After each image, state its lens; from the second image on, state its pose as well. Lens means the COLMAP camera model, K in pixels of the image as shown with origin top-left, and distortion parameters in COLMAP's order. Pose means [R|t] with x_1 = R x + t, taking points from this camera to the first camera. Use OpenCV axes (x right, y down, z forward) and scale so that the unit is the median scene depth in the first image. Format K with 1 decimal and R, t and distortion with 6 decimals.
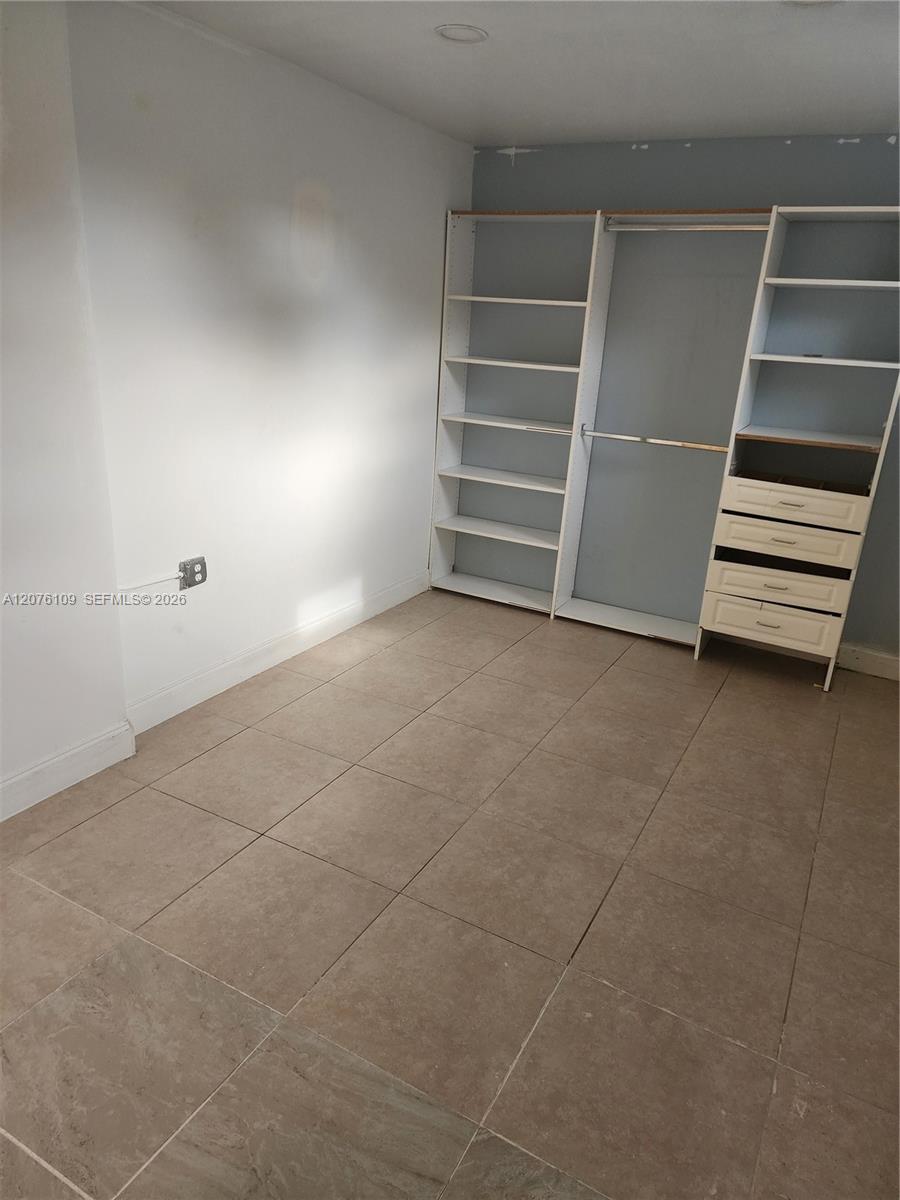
lens RADIAL K [[796.1, 0, 445.1], [0, 796.1, 600.5], [0, 0, 1]] dist [0.076336, -0.070653]
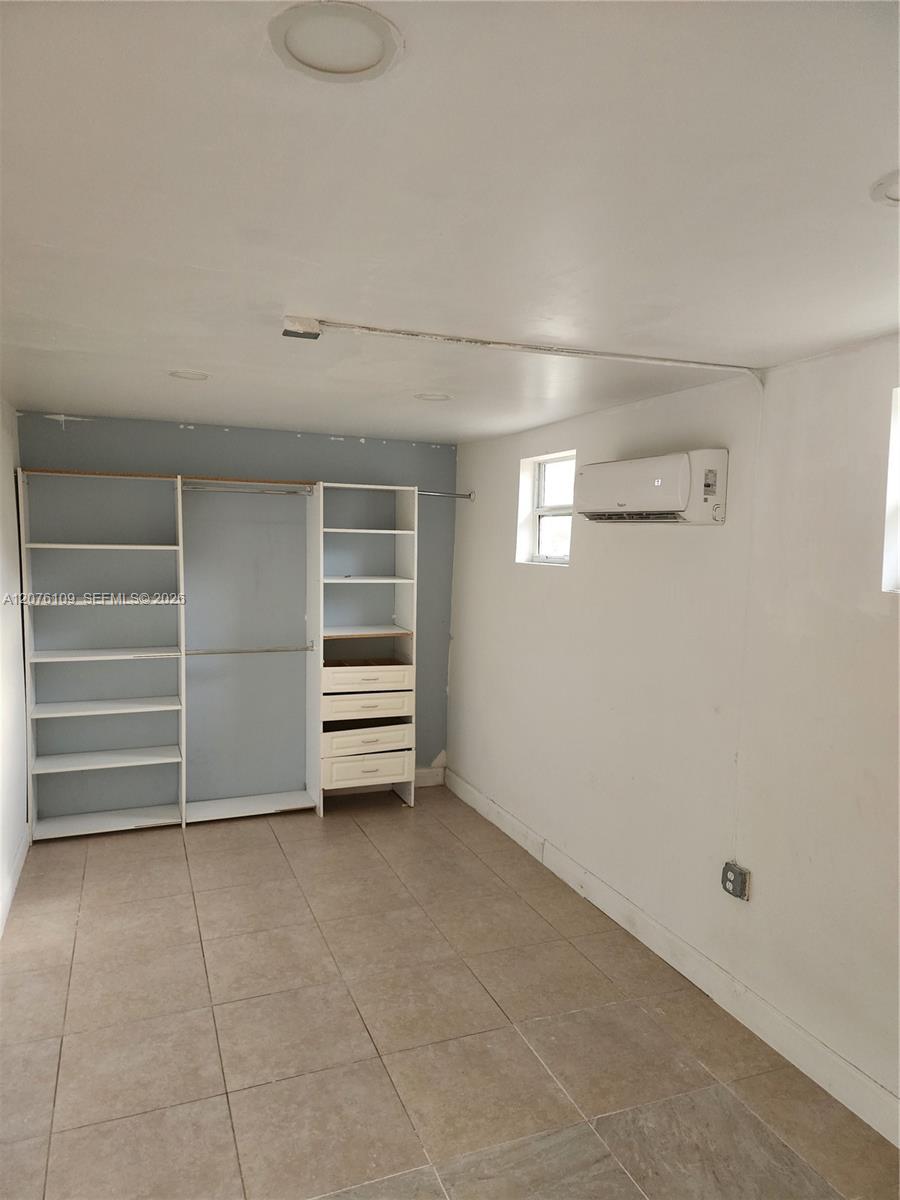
lens RADIAL K [[796.1, 0, 446.5], [0, 796.1, 600.0], [0, 0, 1]] dist [0.076336, -0.070653]
pose [[0.639983, -0.112119, 0.760165, -0.505170], [0.273377, 0.957791, -0.088888, -0.091127], [-0.718114, 0.264698, 0.643621, -0.013024]]
